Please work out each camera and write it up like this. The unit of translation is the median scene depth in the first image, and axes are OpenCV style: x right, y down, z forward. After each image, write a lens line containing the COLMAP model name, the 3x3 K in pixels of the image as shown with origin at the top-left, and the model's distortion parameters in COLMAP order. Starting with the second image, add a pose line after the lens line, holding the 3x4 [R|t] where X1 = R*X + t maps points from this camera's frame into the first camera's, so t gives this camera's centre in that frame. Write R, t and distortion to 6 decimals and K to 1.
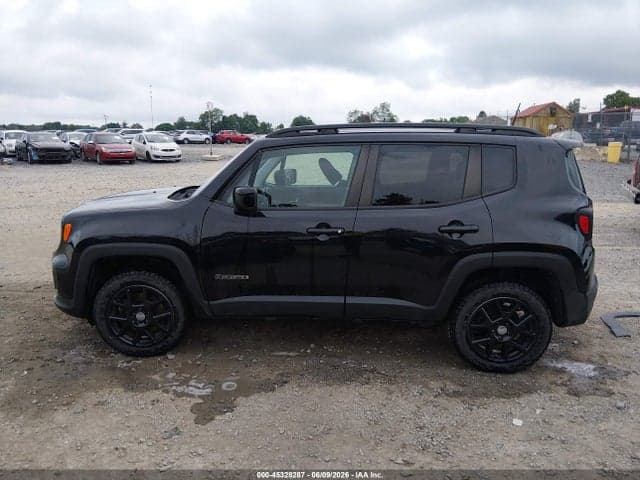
lens RADIAL K [[482.7, 0, 323.5], [0, 482.7, 238.8], [0, 0, 1]] dist [0.078802, -0.131671]
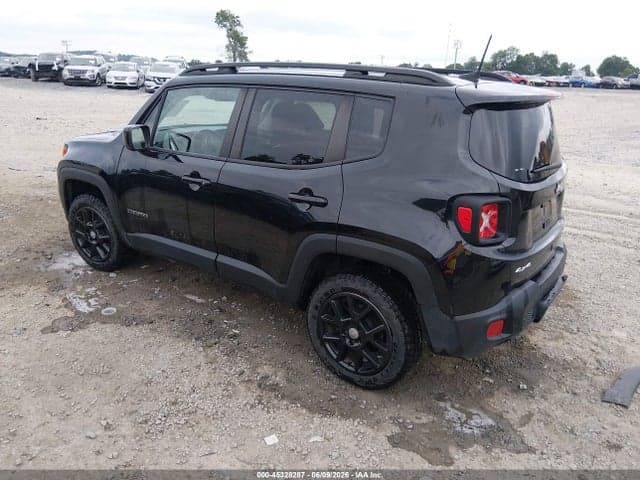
lens RADIAL K [[482.7, 0, 323.5], [0, 482.7, 238.8], [0, 0, 1]] dist [0.078802, -0.131671]
pose [[0.850995, 0.187937, -0.490395, 0.684368], [-0.131835, 0.980324, 0.146918, -0.074498], [0.508357, -0.060375, 0.859027, 0.303553]]
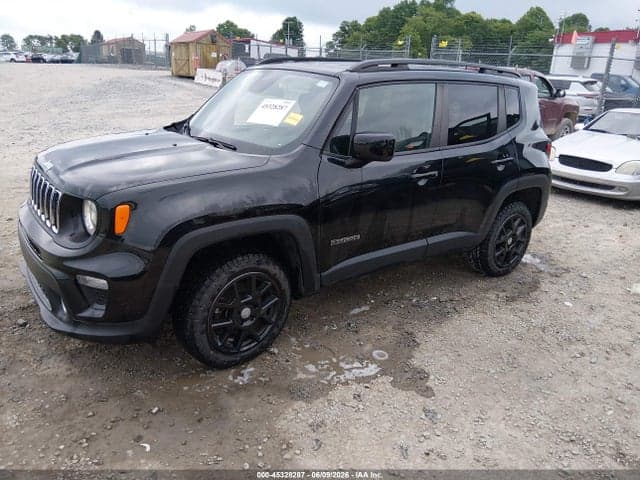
lens RADIAL K [[482.7, 0, 323.5], [0, 482.7, 238.8], [0, 0, 1]] dist [0.078802, -0.131671]
pose [[0.743267, -0.181987, 0.643766, -0.784922], [0.086865, 0.980396, 0.176858, -0.079792], [-0.663332, -0.075532, 0.744504, 0.387661]]
